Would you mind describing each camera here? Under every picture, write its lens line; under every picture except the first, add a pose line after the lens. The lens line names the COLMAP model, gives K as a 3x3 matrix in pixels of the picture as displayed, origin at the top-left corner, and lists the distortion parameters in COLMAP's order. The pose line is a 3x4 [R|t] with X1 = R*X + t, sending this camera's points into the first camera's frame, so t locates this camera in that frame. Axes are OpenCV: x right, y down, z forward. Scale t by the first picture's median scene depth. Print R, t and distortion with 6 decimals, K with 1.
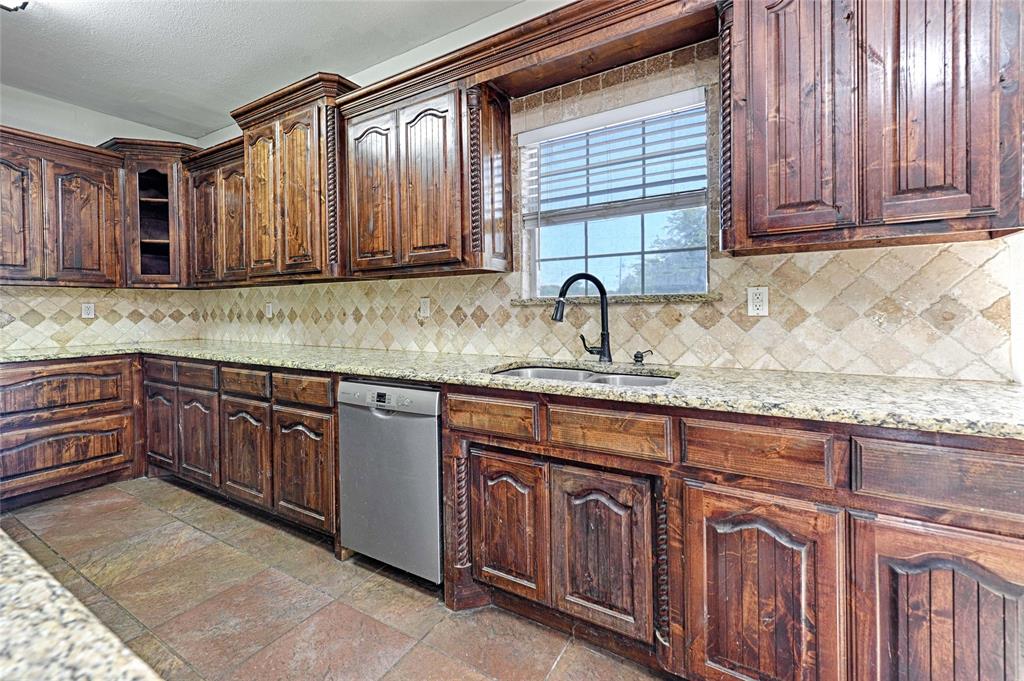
lens RADIAL K [[428.3, 0, 517.1], [0, 428.3, 312.4], [0, 0, 1]] dist [0.012154, -0.000452]
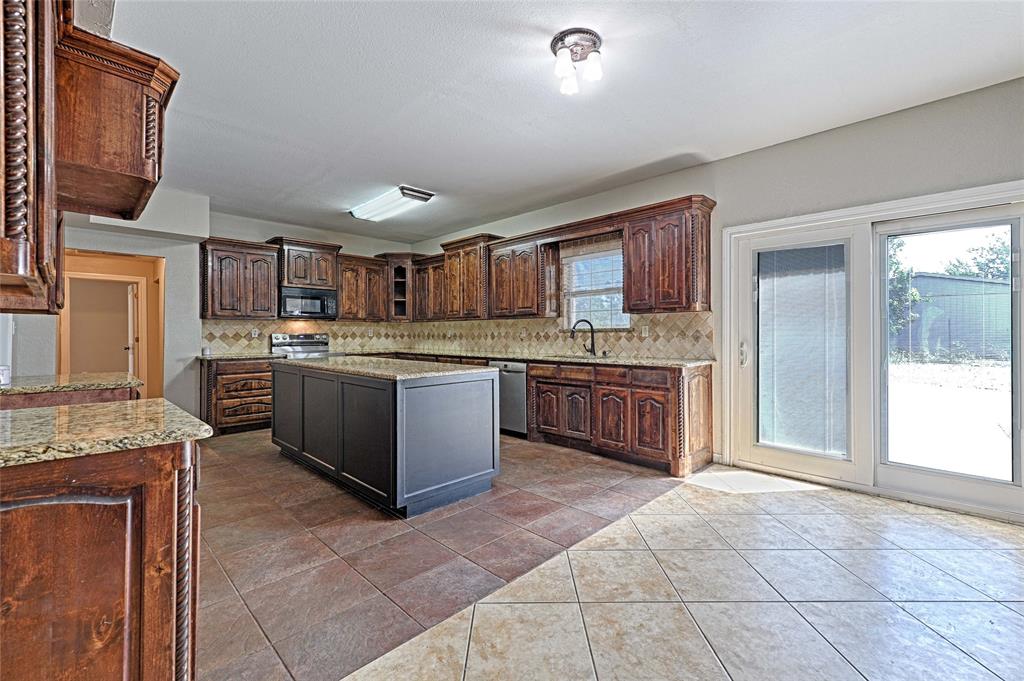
lens RADIAL K [[428.3, 0, 521.4], [0, 428.3, 329.7], [0, 0, 1]] dist [0.012154, -0.000452]
pose [[0.971115, 0.006159, -0.238533, 0.360474], [-0.010567, 0.999796, -0.017207, 0.013864], [0.238378, 0.019231, 0.970982, -1.371534]]
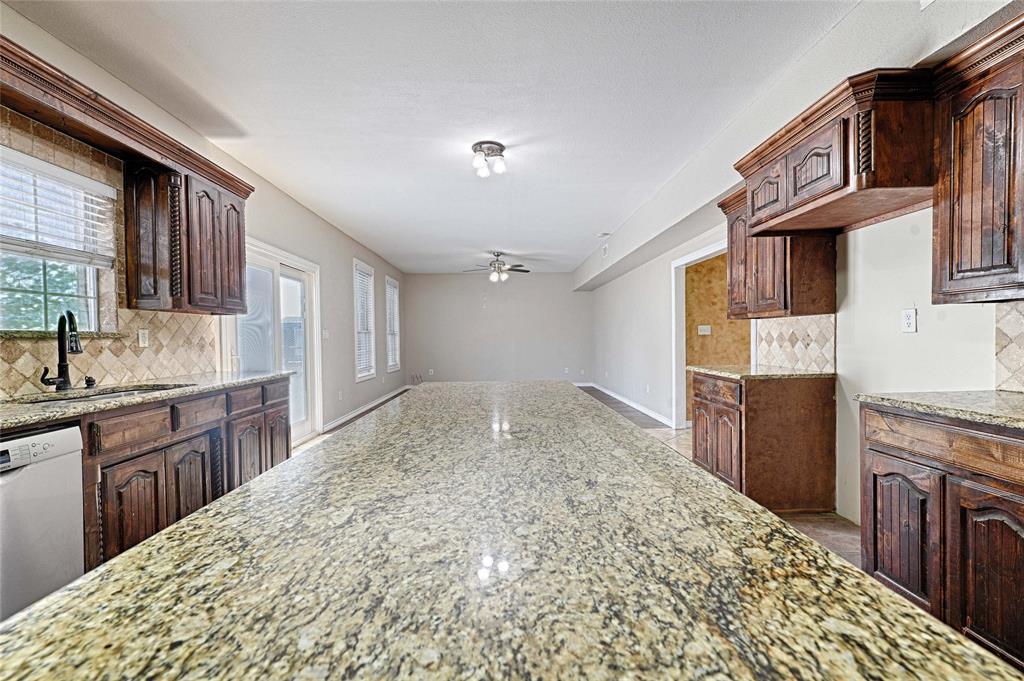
lens RADIAL K [[428.3, 0, 513.8], [0, 428.3, 348.2], [0, 0, 1]] dist [0.012154, -0.000452]
pose [[-0.536851, -0.002899, 0.843672, -1.260027], [0.024723, 0.999511, 0.019166, 0.012195], [-0.843315, 0.031147, -0.536517, 0.557006]]
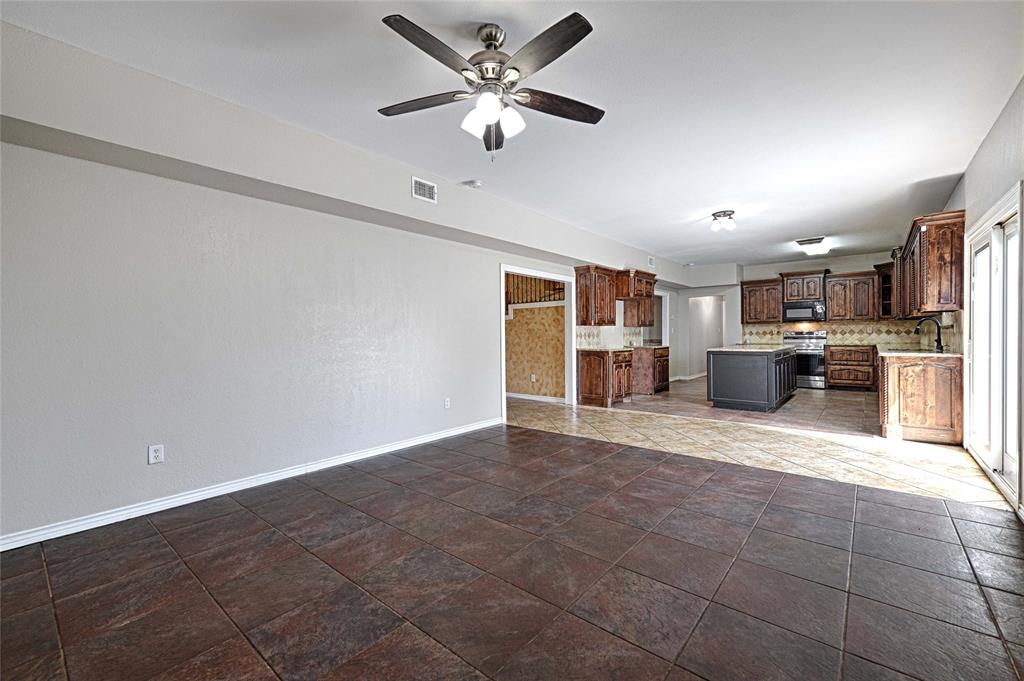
lens RADIAL K [[428.3, 0, 508.5], [0, 428.3, 335.1], [0, 0, 1]] dist [0.012154, -0.000452]
pose [[-0.159900, 0.016508, -0.986995, 3.136192], [0.003780, 0.999863, 0.016111, -0.036933], [0.987126, -0.001155, -0.159941, -1.209767]]
